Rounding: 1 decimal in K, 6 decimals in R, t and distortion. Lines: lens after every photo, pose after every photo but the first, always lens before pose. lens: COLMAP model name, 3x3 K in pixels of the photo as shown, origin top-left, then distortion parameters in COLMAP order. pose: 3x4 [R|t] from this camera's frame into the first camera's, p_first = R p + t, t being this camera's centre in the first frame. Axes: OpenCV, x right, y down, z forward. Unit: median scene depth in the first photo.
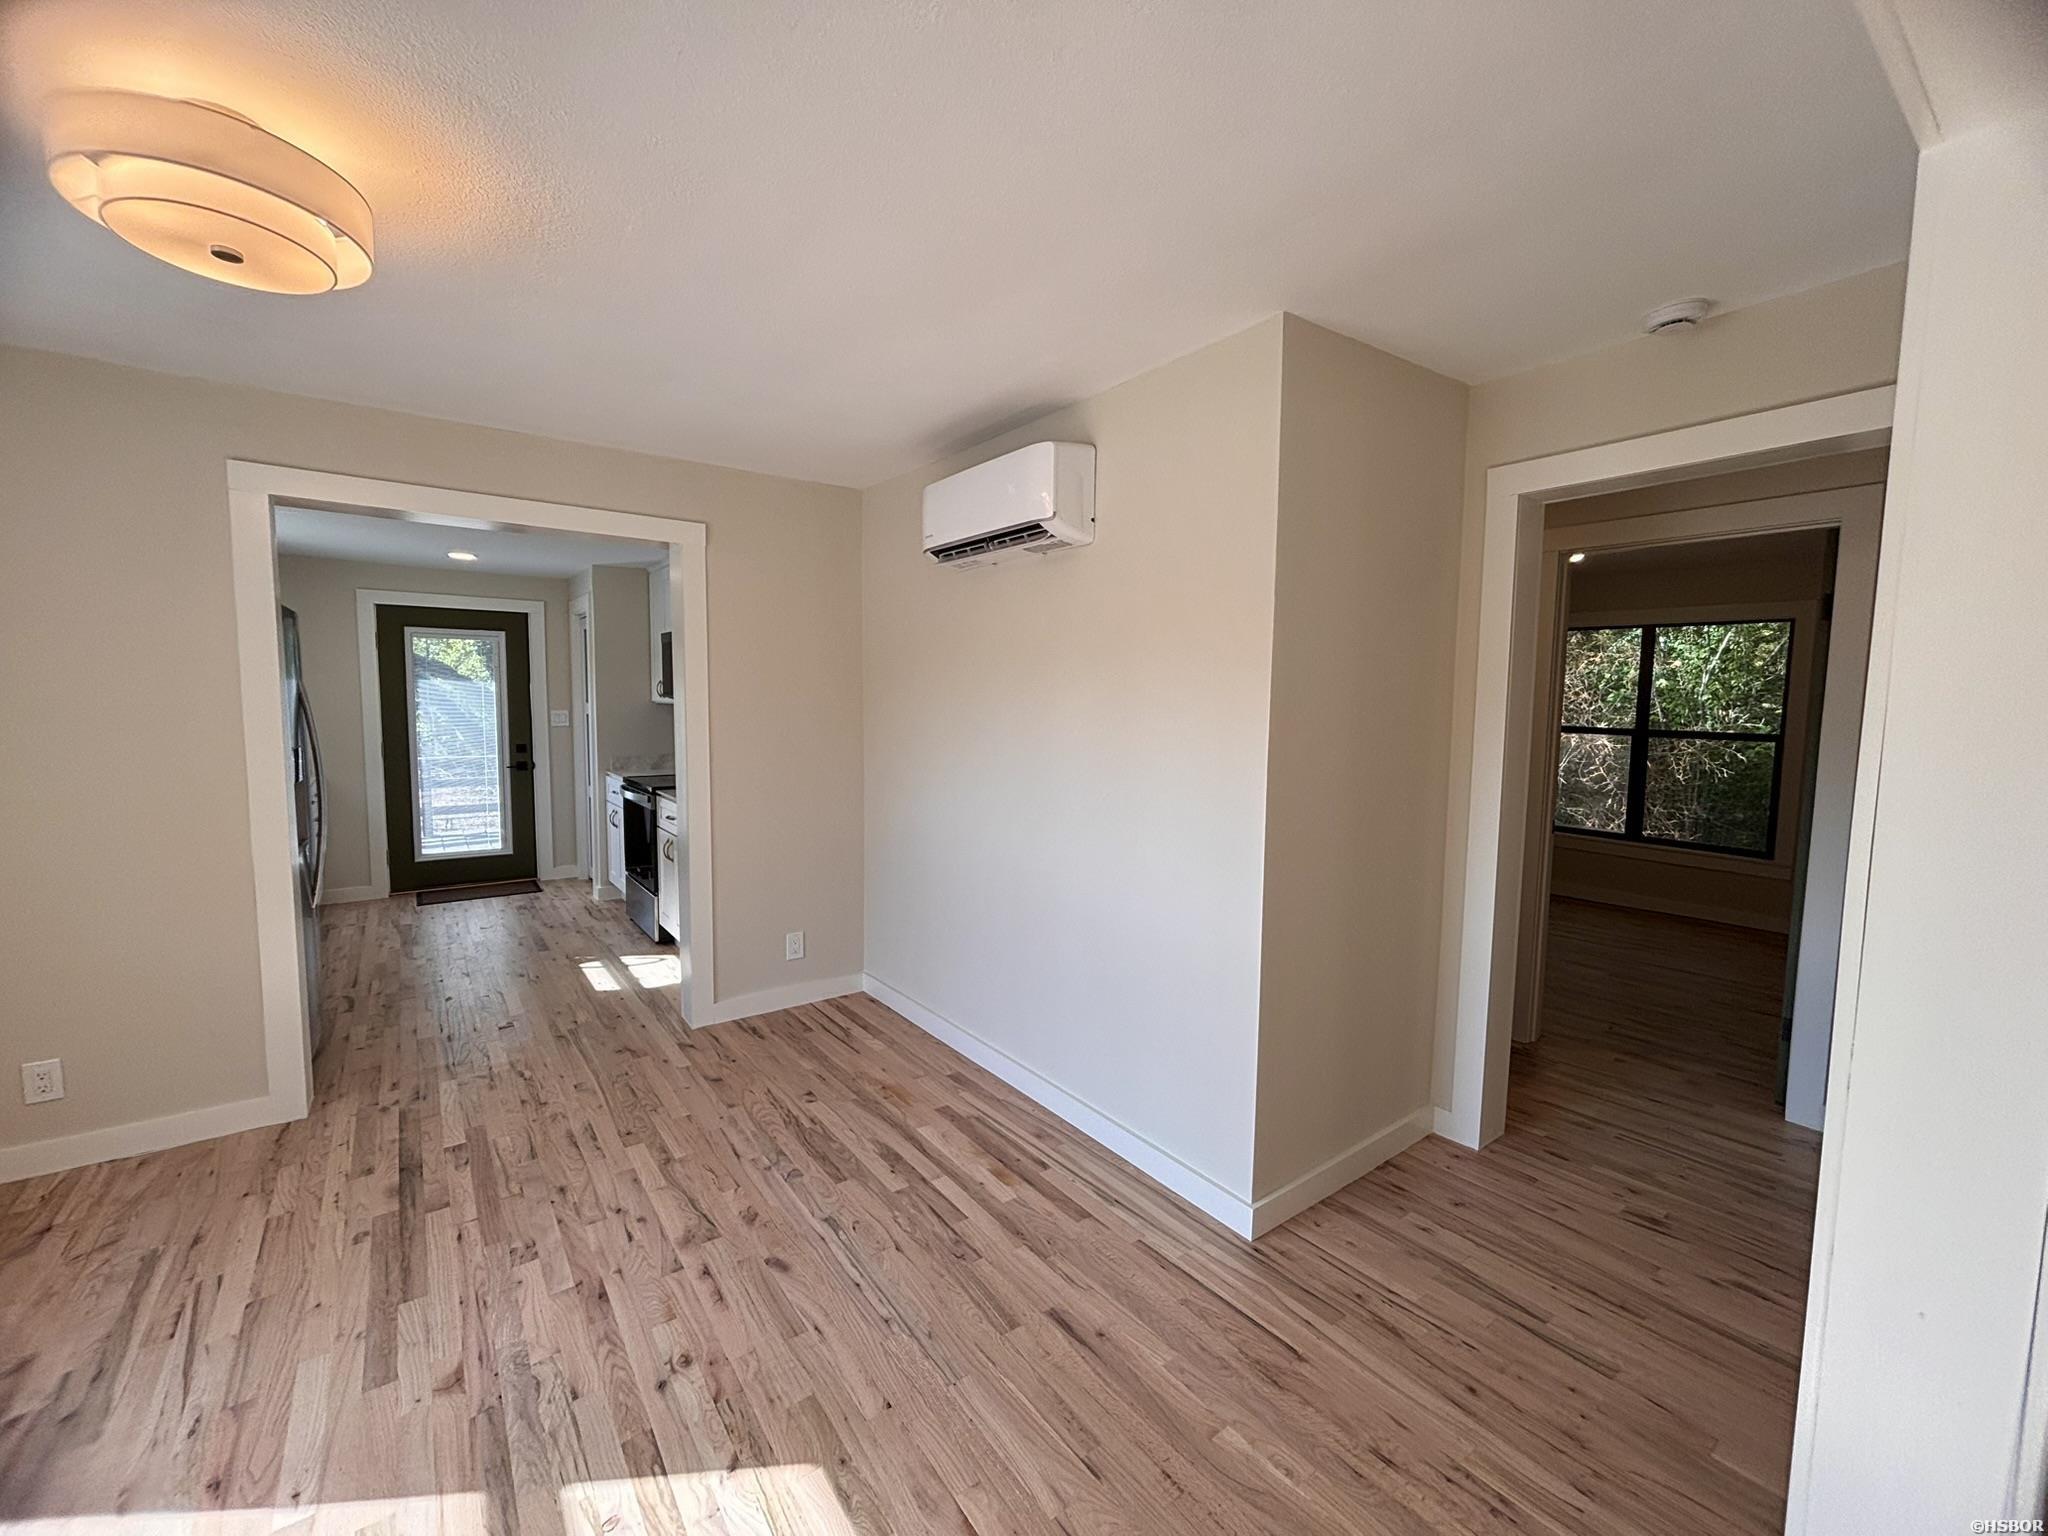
lens RADIAL K [[844.0, 0, 1024.0], [0, 844.0, 768.0], [0, 0, 1]] dist [0.000858, 0.007351]
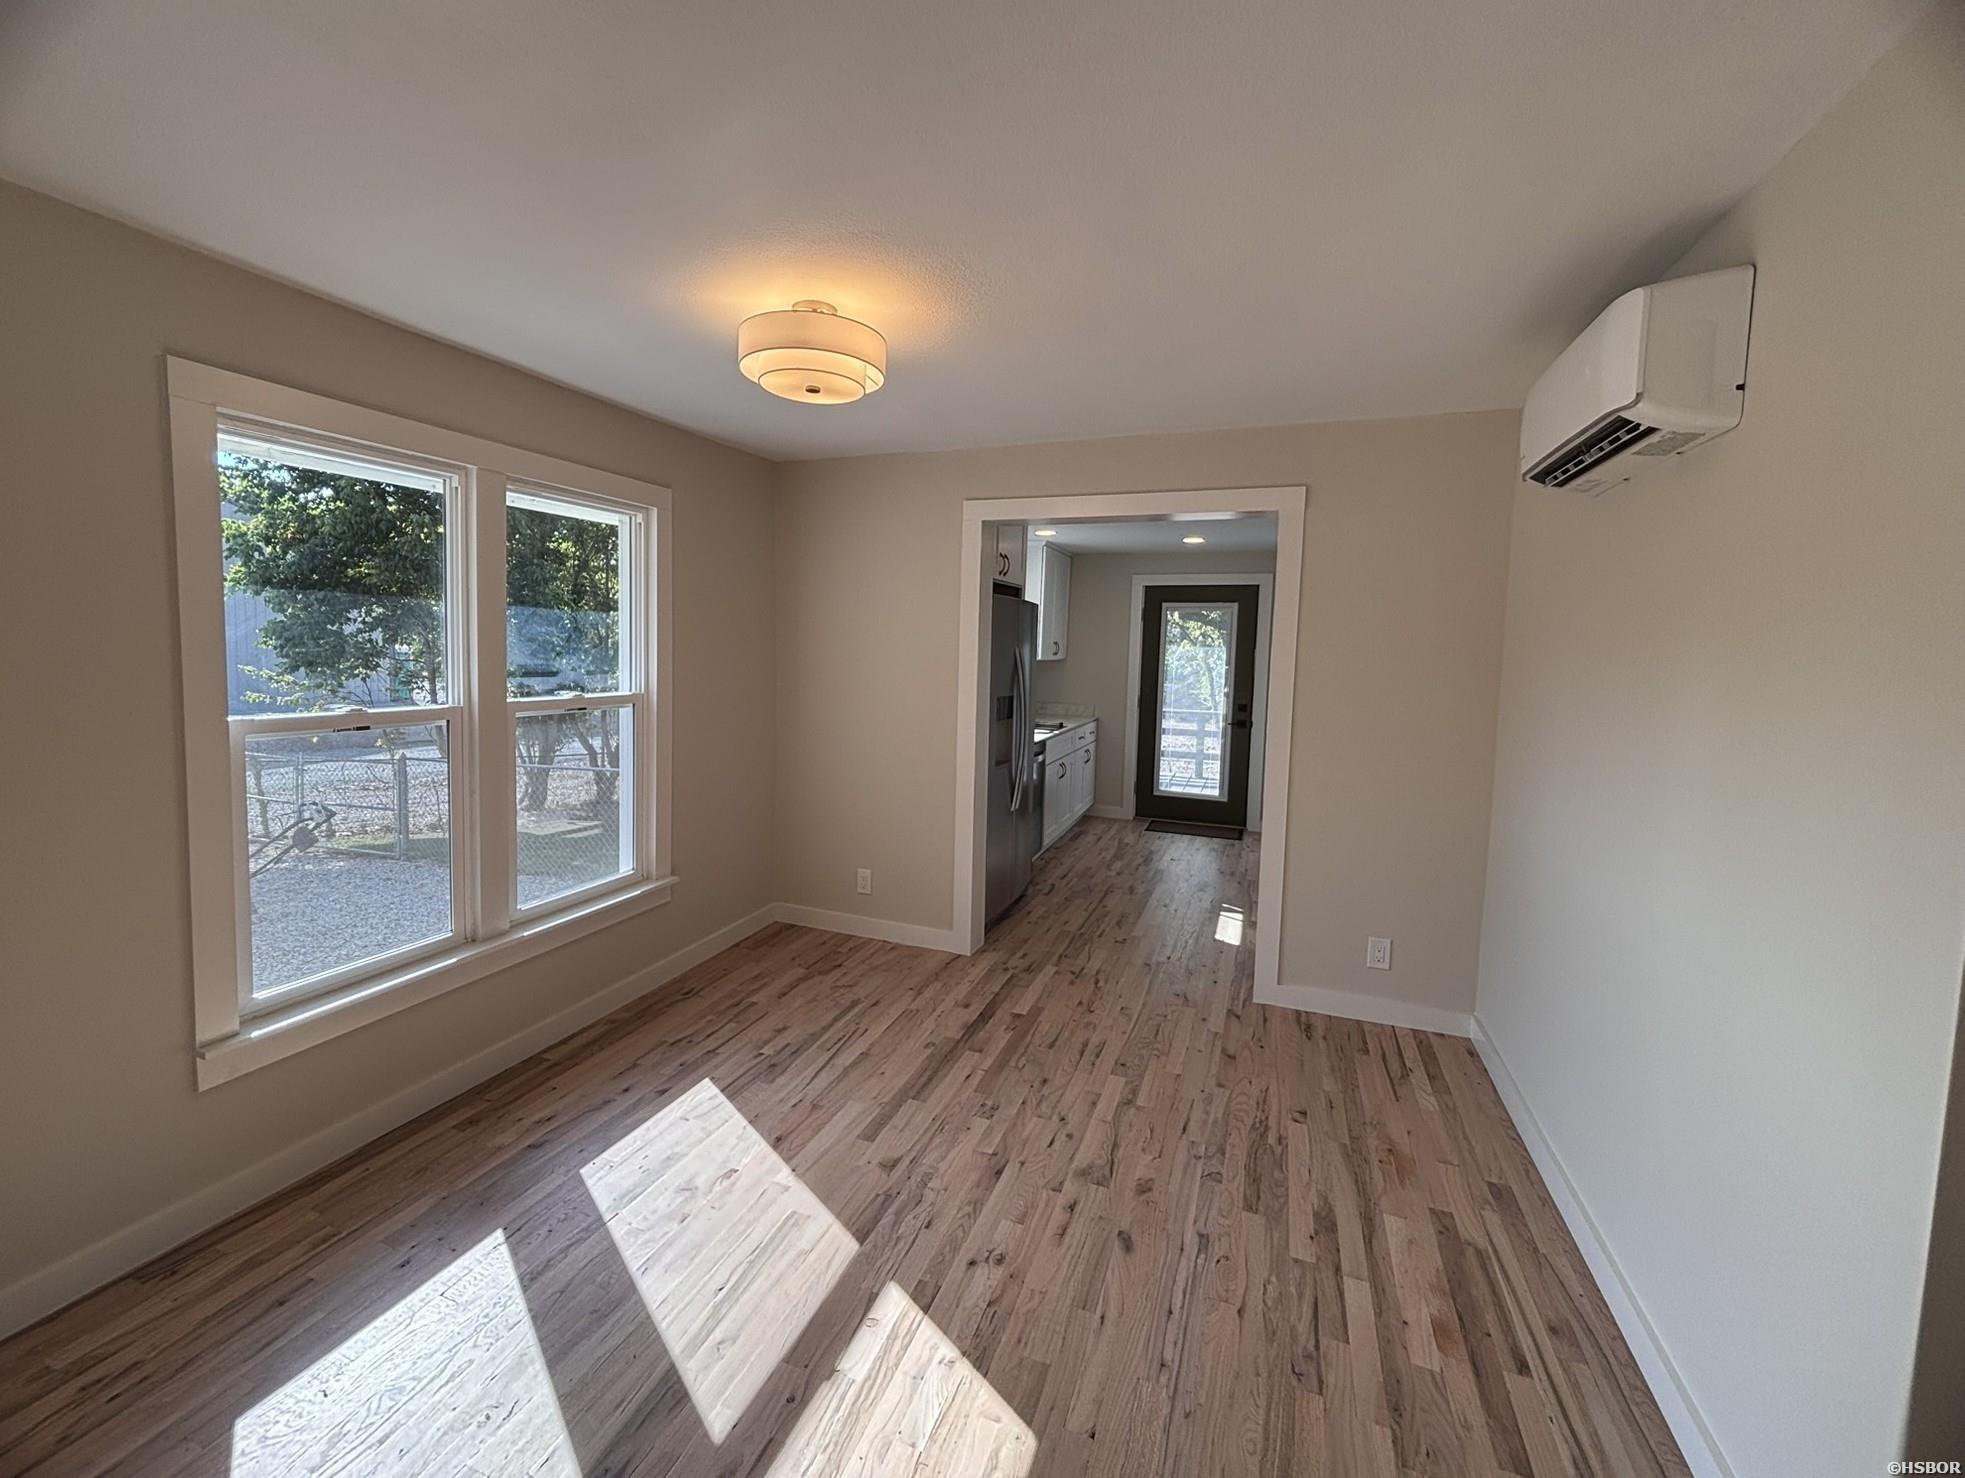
lens RADIAL K [[846.4, 0, 943.9], [0, 846.4, 711.8], [0, 0, 1]] dist [0.002373, 0.001353]
pose [[0.523586, 0.070560, -0.849046, 0.306016], [-0.091001, 0.995495, 0.026612, -0.026627], [0.847099, 0.063331, 0.527648, 0.203838]]
